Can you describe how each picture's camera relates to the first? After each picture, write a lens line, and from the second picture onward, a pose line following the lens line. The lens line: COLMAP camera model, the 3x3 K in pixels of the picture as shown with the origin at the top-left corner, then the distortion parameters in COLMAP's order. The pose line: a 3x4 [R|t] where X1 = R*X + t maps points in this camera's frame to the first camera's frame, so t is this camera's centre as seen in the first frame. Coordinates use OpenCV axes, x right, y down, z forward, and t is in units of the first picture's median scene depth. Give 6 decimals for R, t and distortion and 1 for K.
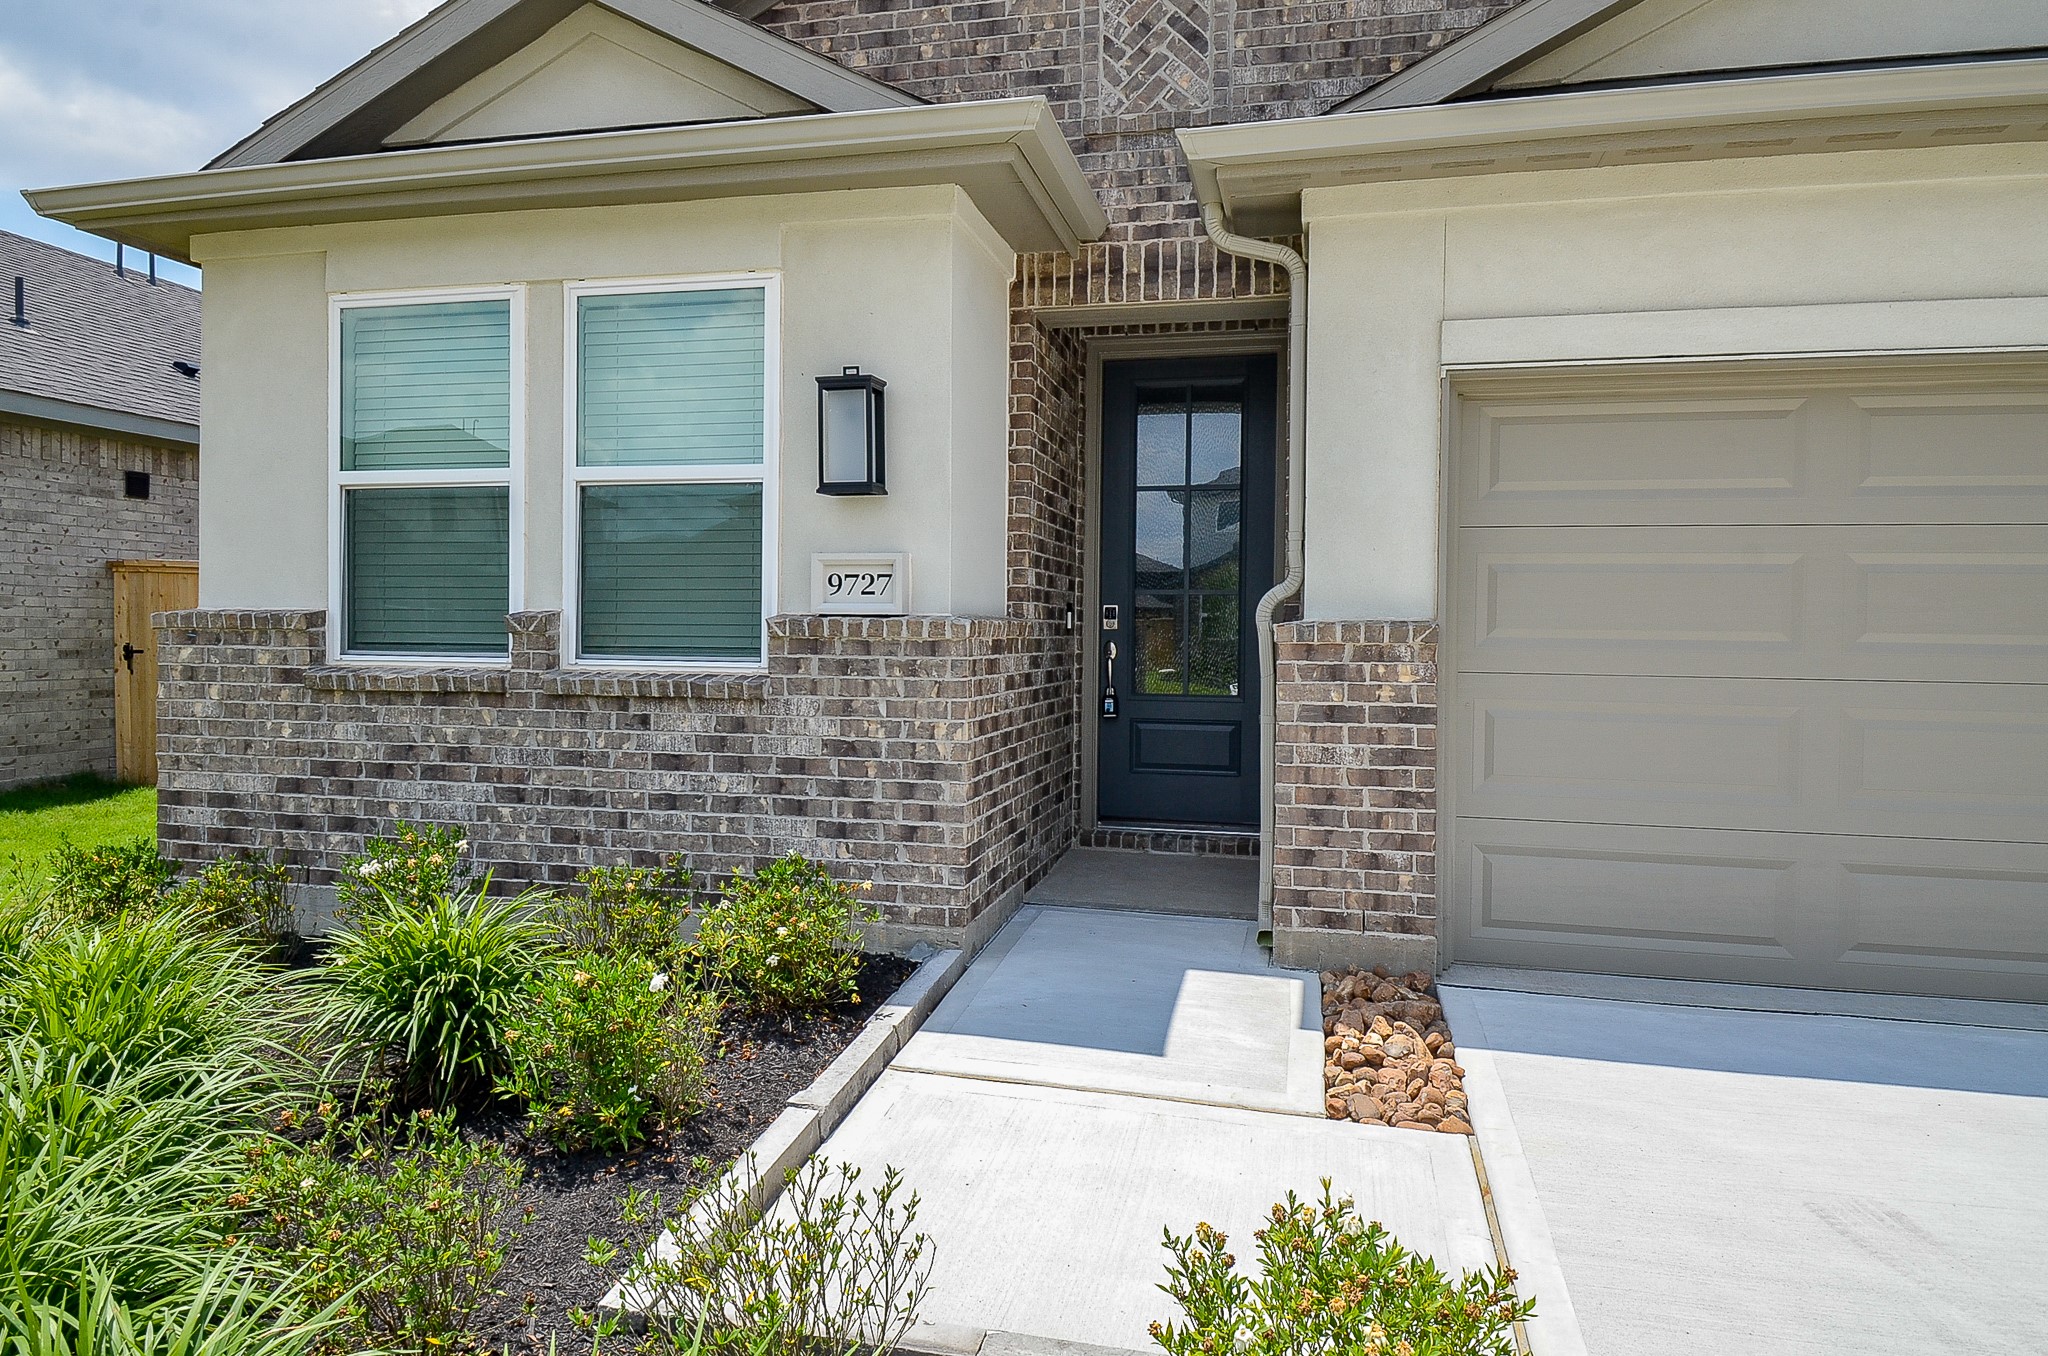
lens RADIAL K [[1313.4, 0, 1024.4], [0, 1313.4, 680.1], [0, 0, 1]] dist [-0.002088, -0.000757]
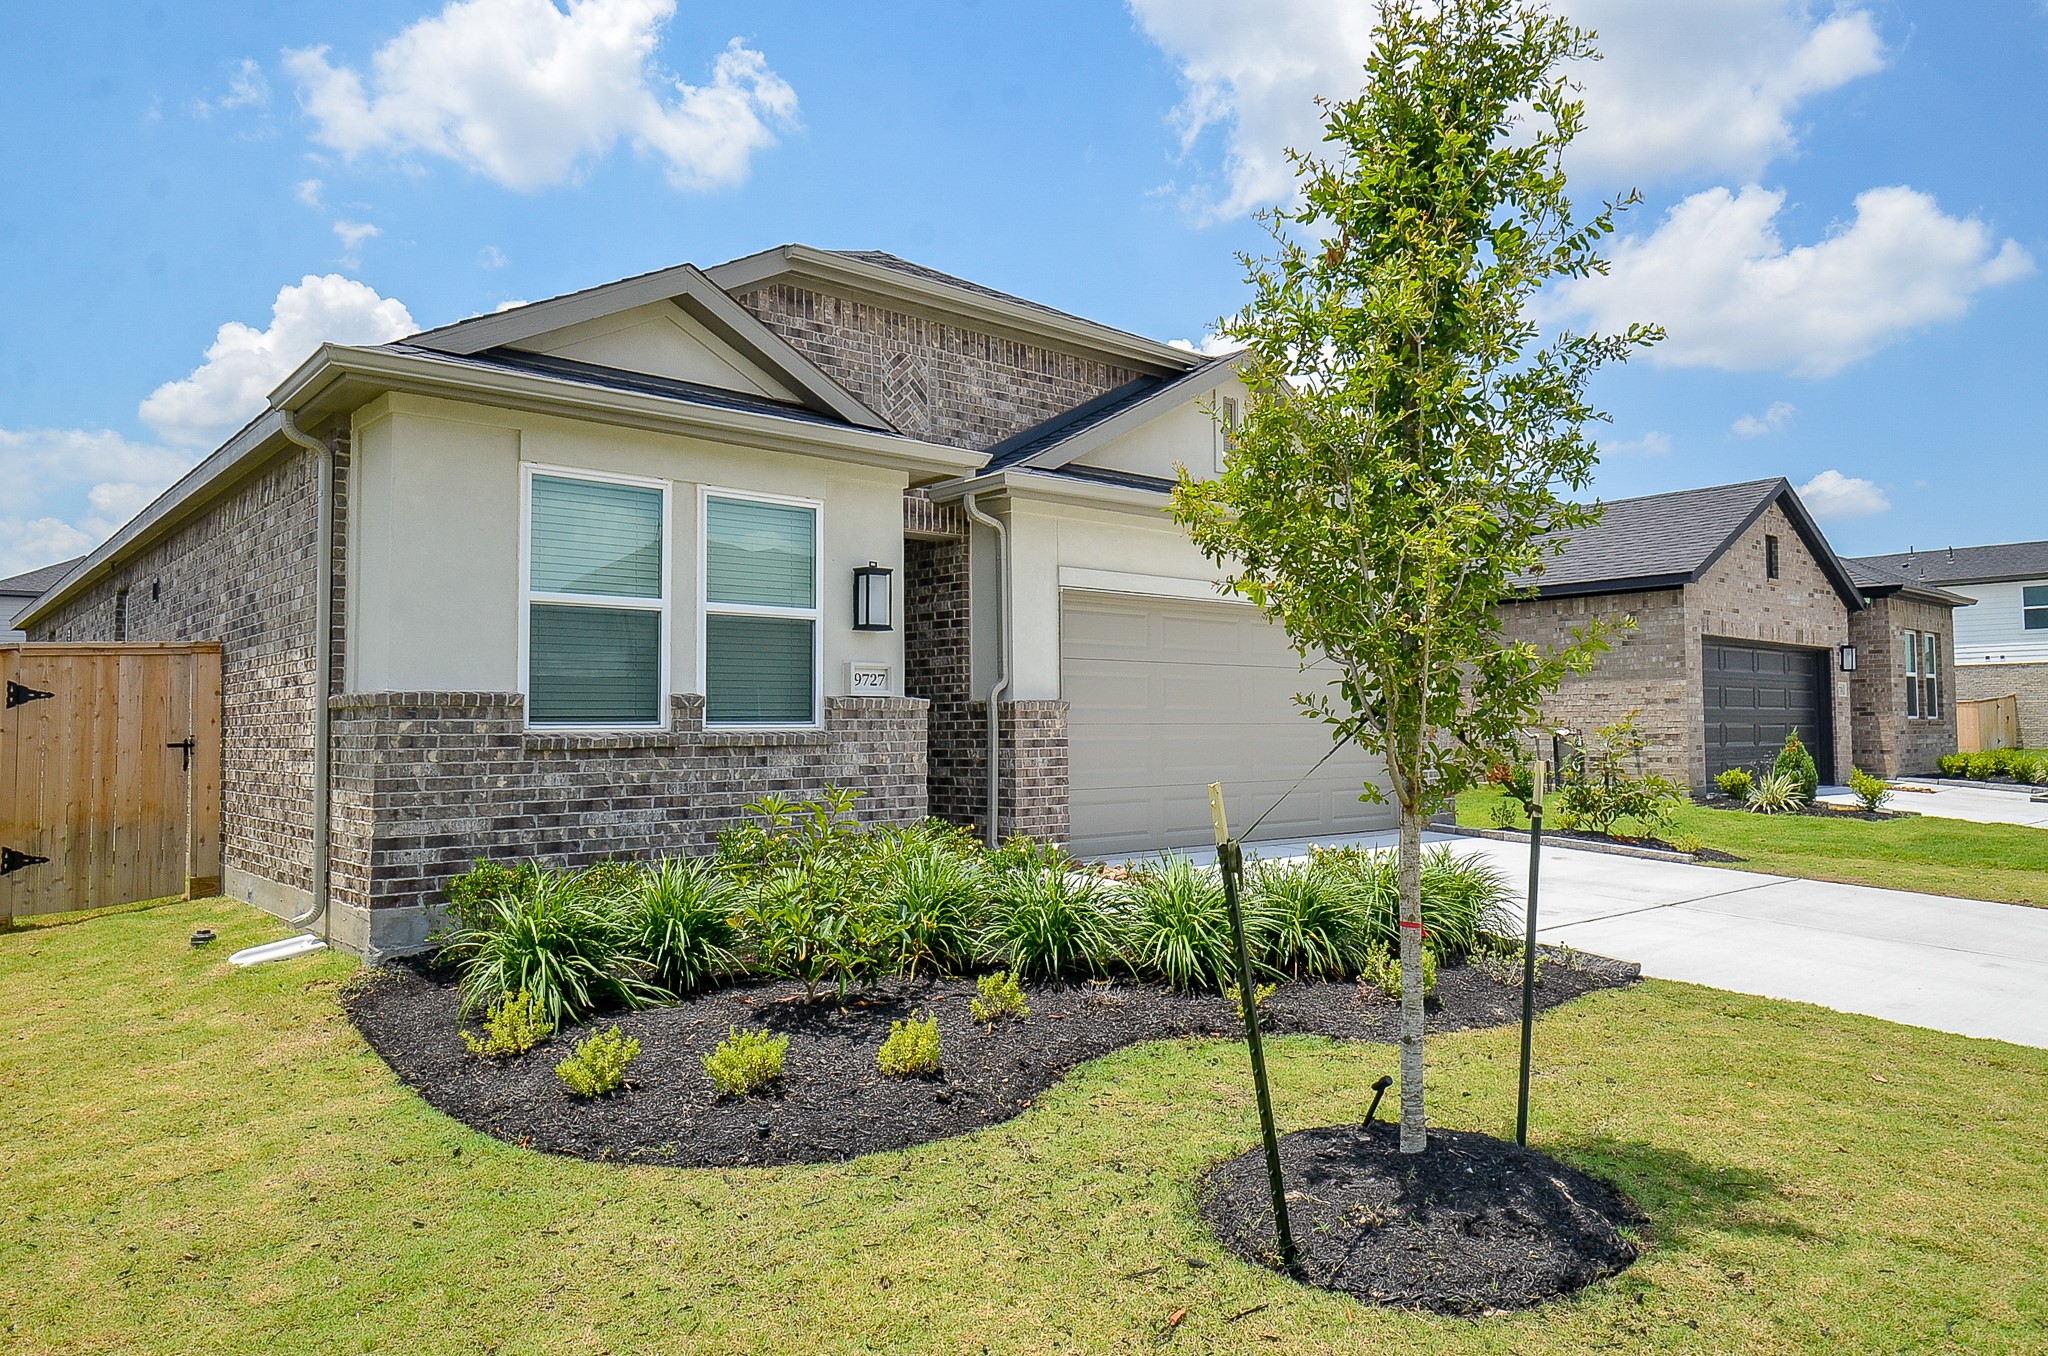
lens RADIAL K [[1329.4, 0, 1022.1], [0, 1329.4, 673.9], [0, 0, 1]] dist [0.019128, 0.007132]
pose [[0.579096, 0.016442, 0.815094, -1.406234], [0.035592, 0.998334, -0.045425, 0.009075], [-0.814482, 0.055316, 0.577546, -0.223494]]
